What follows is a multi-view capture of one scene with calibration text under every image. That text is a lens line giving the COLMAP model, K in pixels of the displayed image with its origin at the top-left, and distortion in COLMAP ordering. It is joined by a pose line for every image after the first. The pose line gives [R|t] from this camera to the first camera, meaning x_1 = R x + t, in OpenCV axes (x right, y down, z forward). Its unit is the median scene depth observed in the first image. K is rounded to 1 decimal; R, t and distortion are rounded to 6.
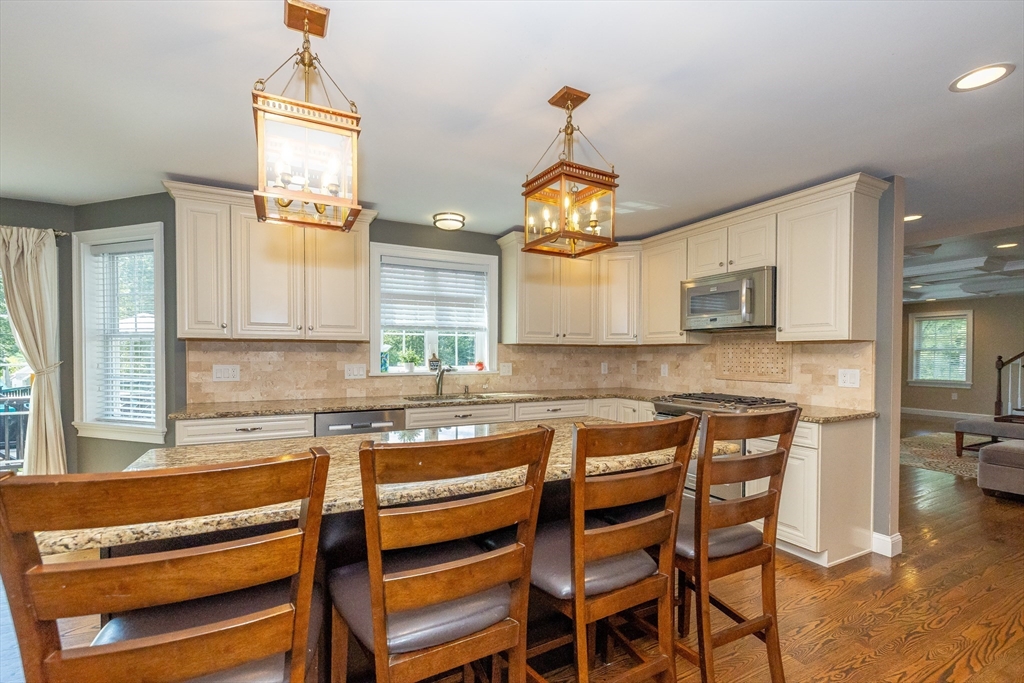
lens RADIAL K [[438.1, 0, 515.2], [0, 438.1, 361.0], [0, 0, 1]] dist [-0.002525, 0.001119]
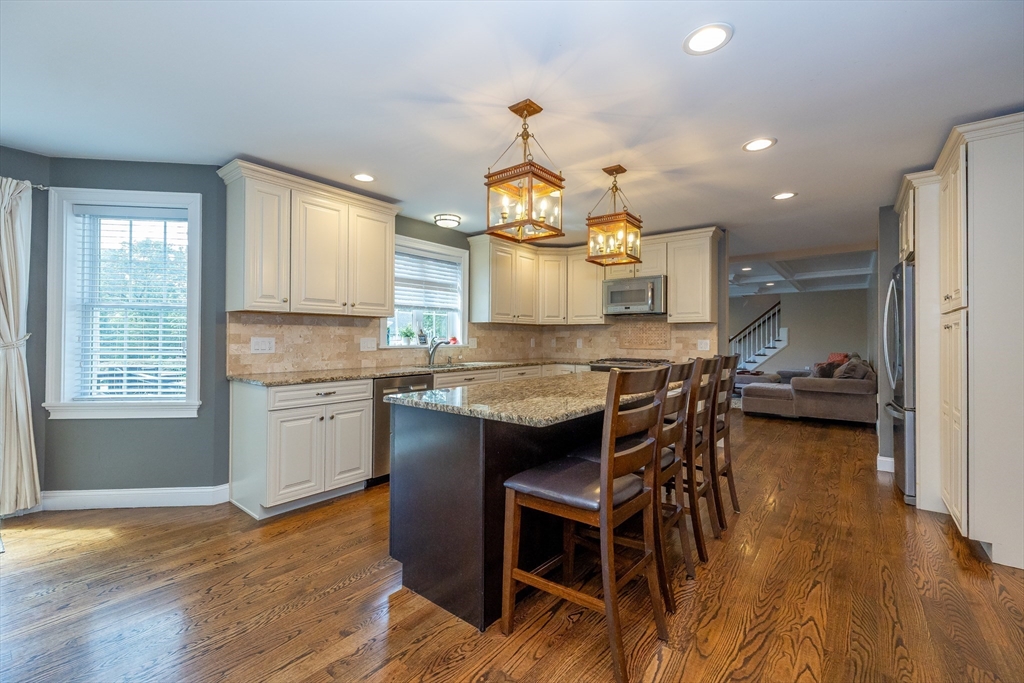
lens RADIAL K [[438.1, 0, 494.9], [0, 438.1, 335.2], [0, 0, 1]] dist [-0.002525, 0.001119]
pose [[0.910413, 0.004142, 0.413679, -0.549505], [0.004358, 0.999798, -0.019601, 0.024486], [-0.413677, 0.019648, 0.910212, -0.162396]]
